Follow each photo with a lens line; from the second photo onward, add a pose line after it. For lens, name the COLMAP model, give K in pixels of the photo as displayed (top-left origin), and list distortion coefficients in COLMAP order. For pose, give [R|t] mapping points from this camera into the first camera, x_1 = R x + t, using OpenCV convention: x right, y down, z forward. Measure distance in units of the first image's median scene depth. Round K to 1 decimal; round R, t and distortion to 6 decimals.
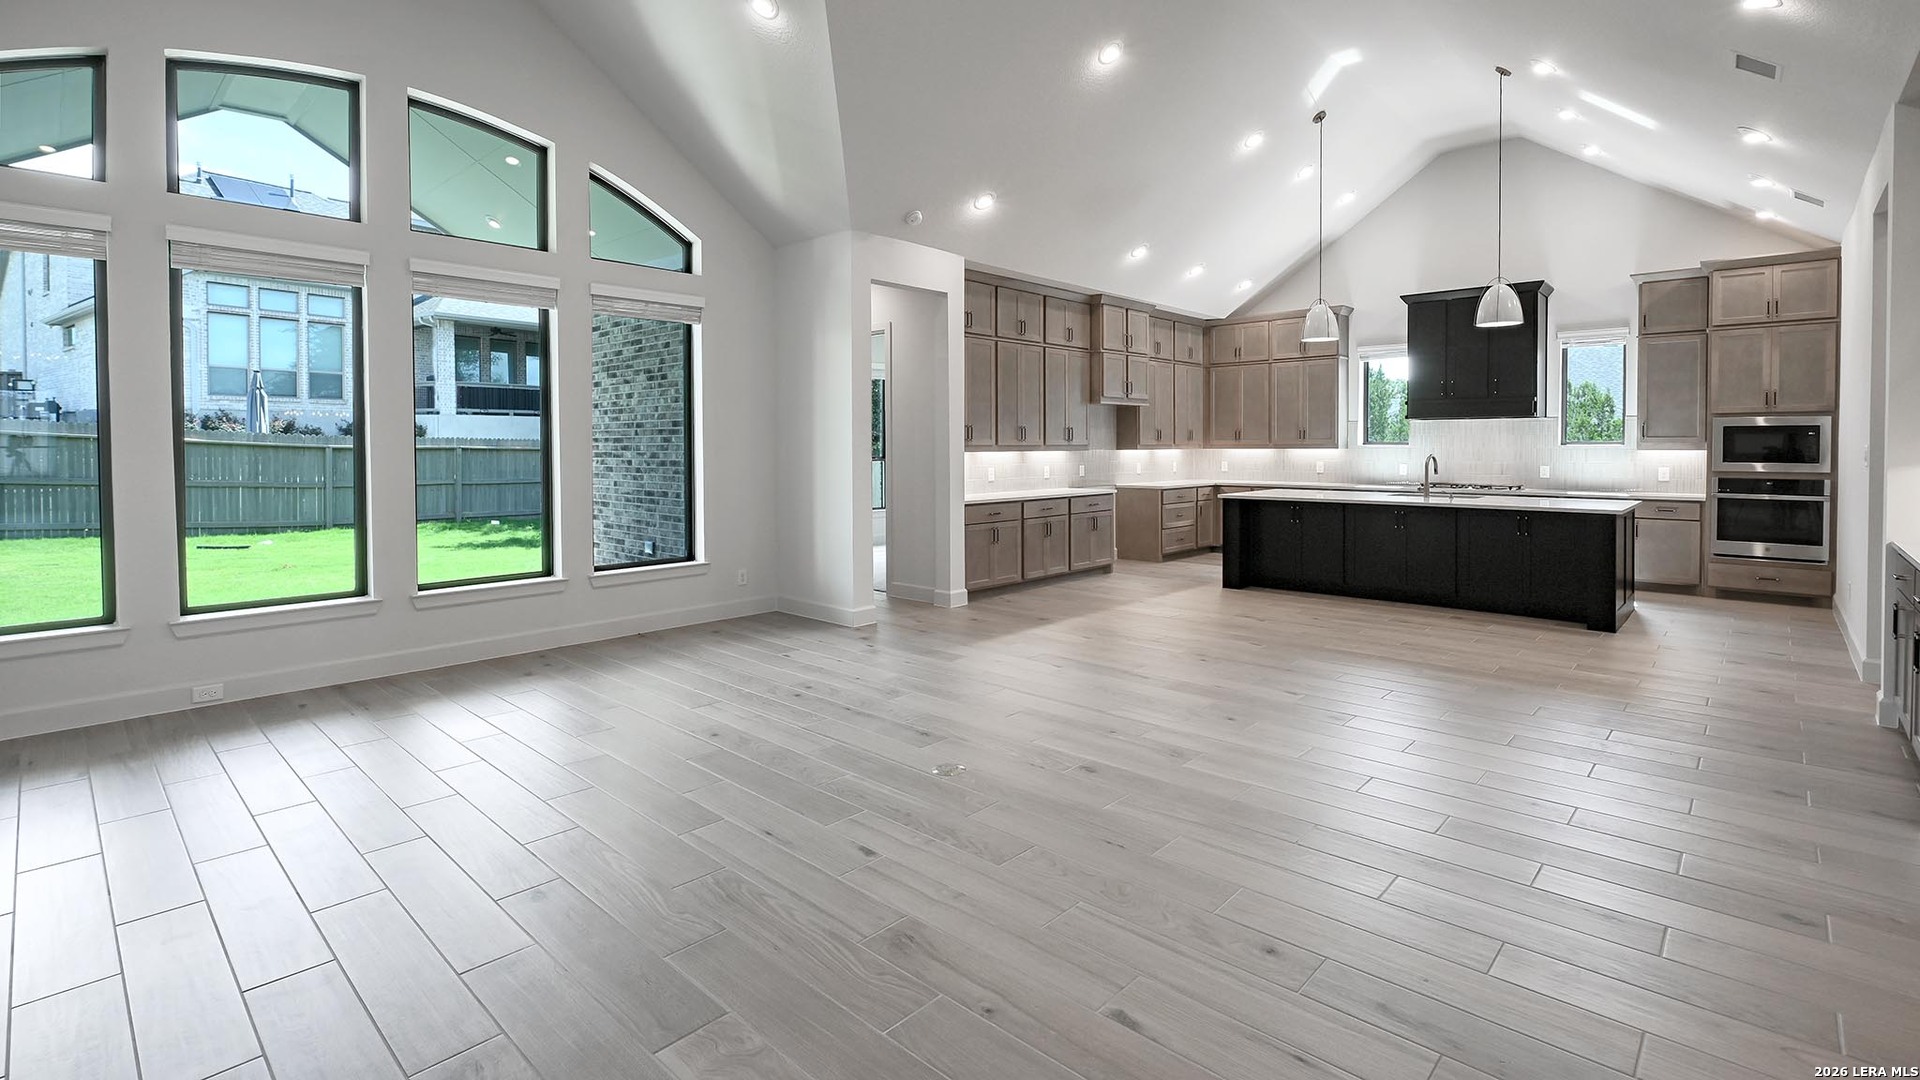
lens RADIAL K [[863.8, 0, 960.0], [0, 863.8, 540.0], [0, 0, 1]] dist [-0.000137, -0.000019]
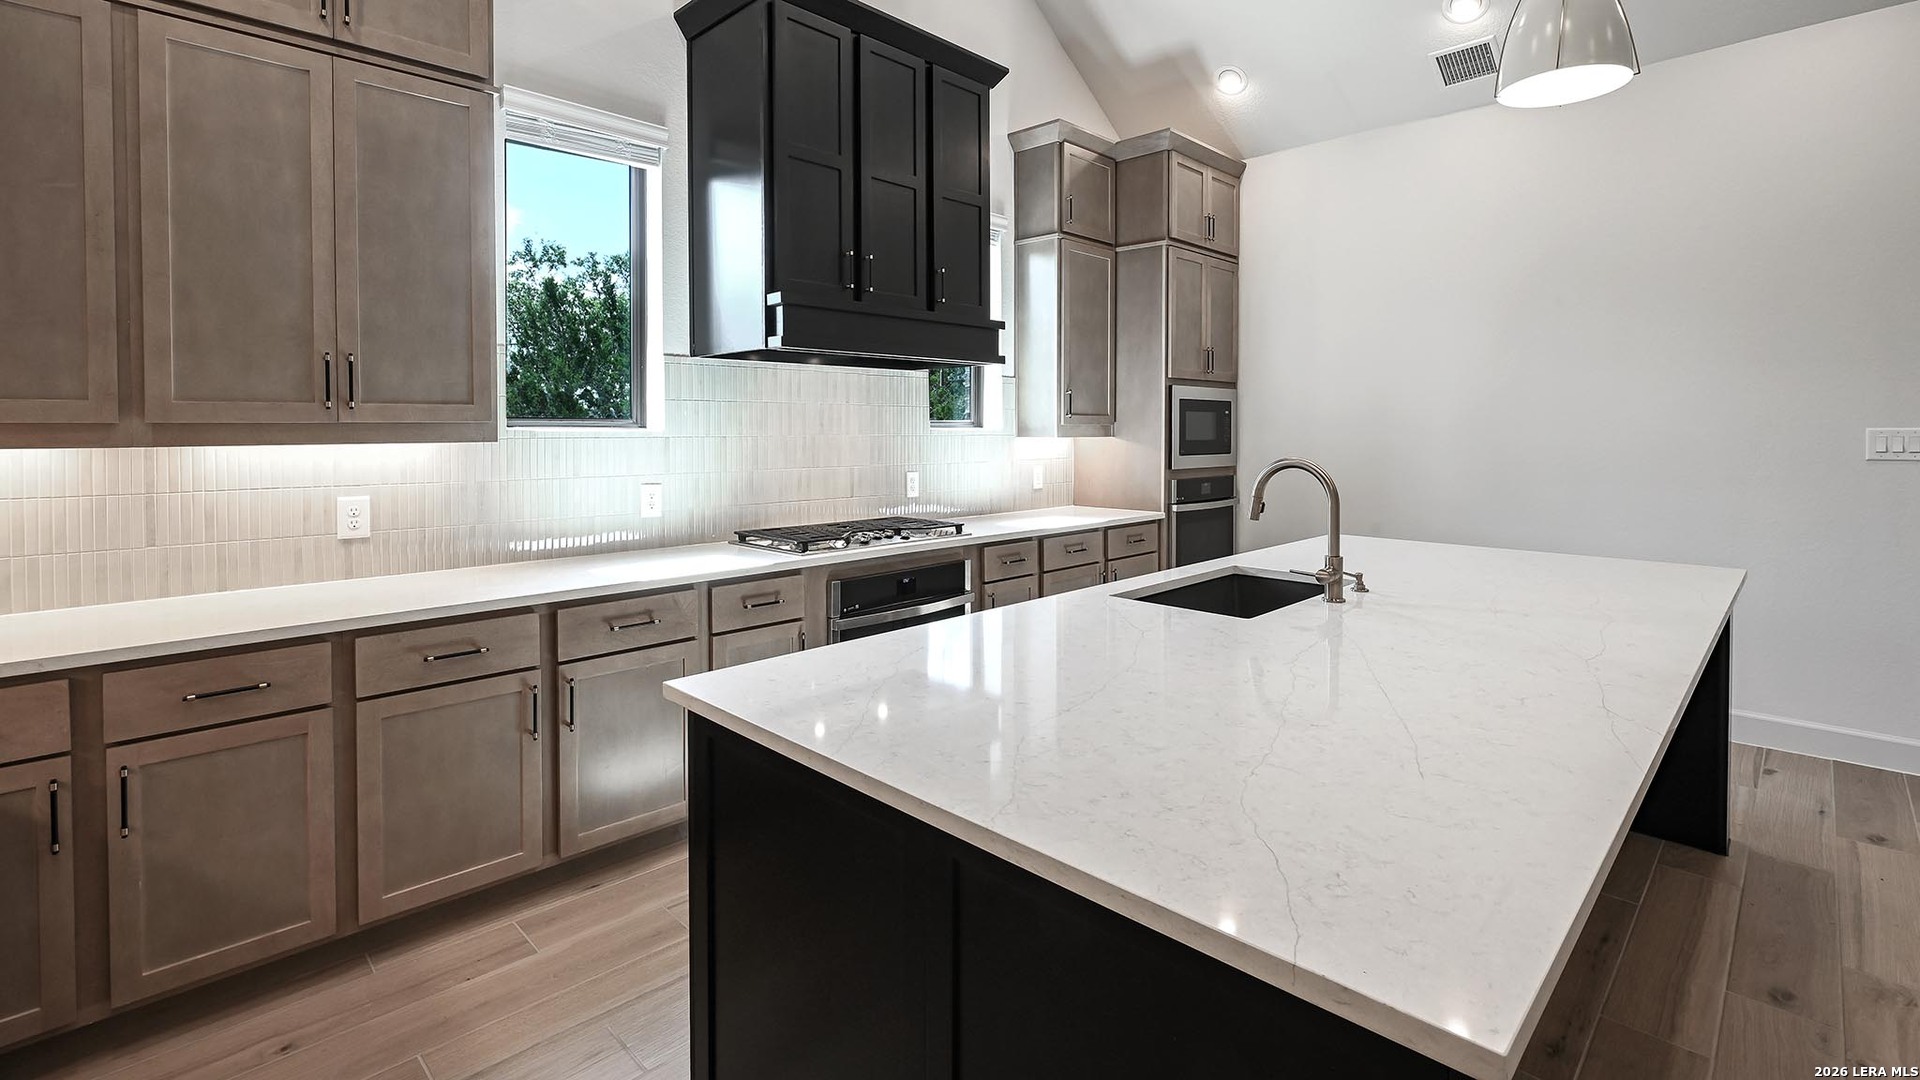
lens RADIAL K [[863.8, 0, 960.0], [0, 863.8, 540.0], [0, 0, 1]] dist [-0.000137, -0.000019]
pose [[0.029748, -0.130334, 0.991024, 0.214888], [0.105411, 0.986343, 0.126555, -0.120856], [-0.993984, 0.100700, 0.043080, 1.084325]]
